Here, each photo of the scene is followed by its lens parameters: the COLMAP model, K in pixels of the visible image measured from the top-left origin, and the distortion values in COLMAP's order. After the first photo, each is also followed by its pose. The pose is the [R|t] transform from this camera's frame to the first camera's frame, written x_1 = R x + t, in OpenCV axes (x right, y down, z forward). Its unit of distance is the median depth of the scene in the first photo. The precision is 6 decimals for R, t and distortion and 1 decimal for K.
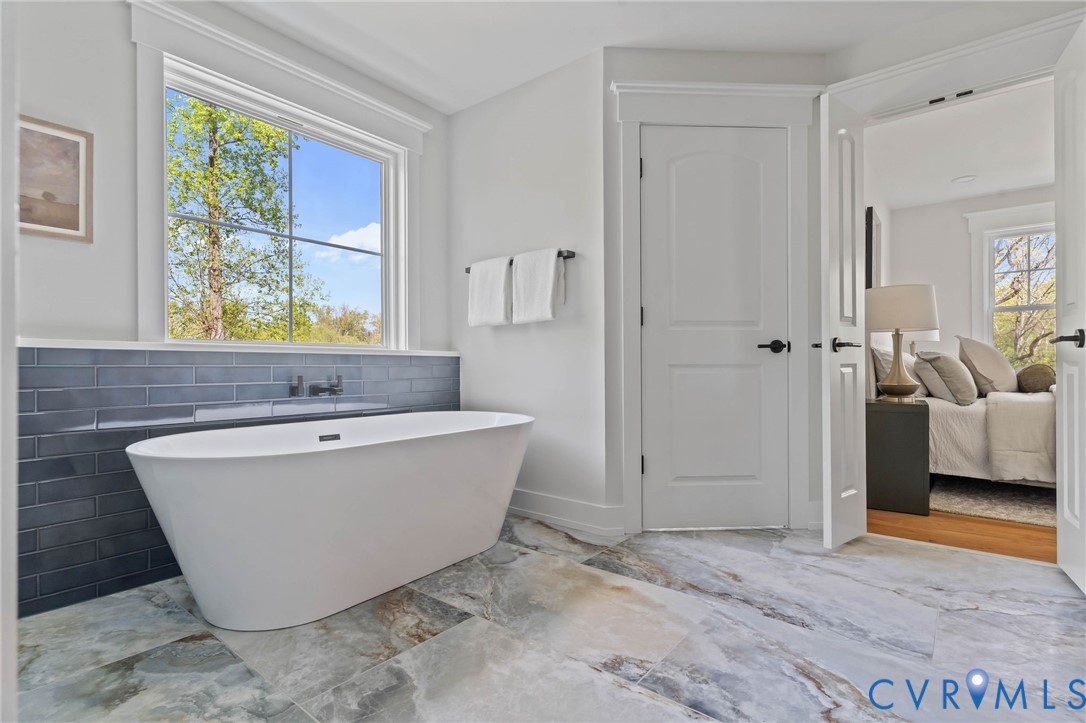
lens RADIAL K [[516.3, 0, 544.2], [0, 516.3, 364.6], [0, 0, 1]] dist [0.000768, -0.000169]
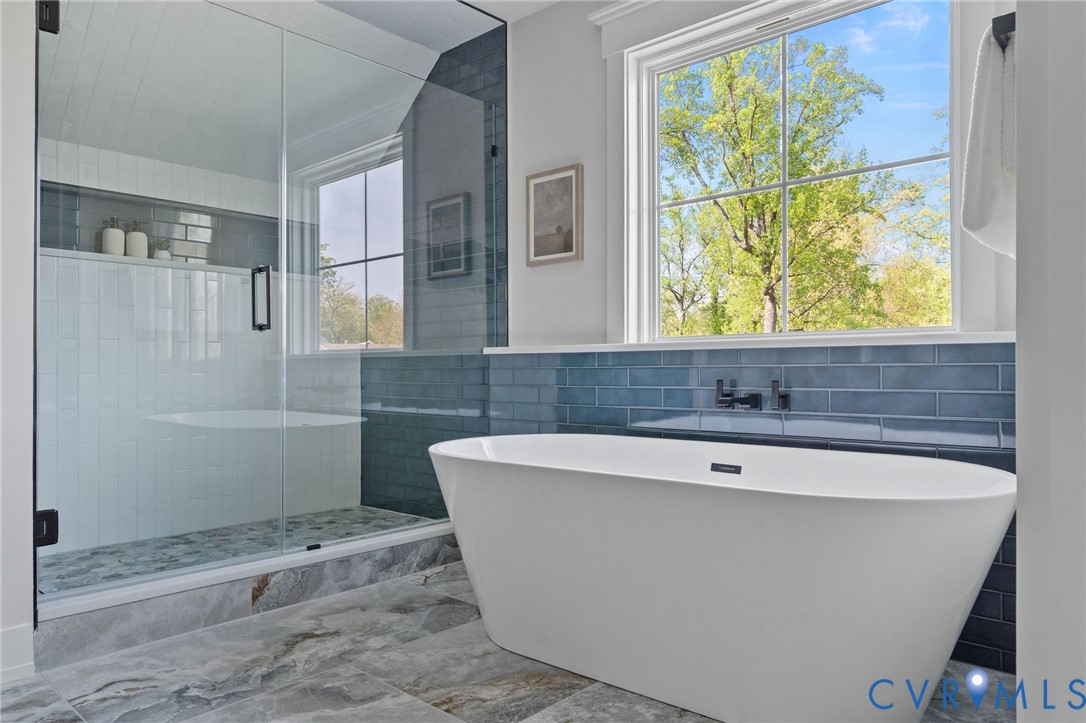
lens RADIAL K [[737.1, 0, 544.3], [0, 737.1, 364.8], [0, 0, 1]] dist [-0.001101, -0.000122]
pose [[-0.064189, -0.003589, -0.997931, 0.871840], [0.009487, 0.999946, -0.004206, 0.003375], [0.997893, -0.009738, -0.064152, 1.189475]]
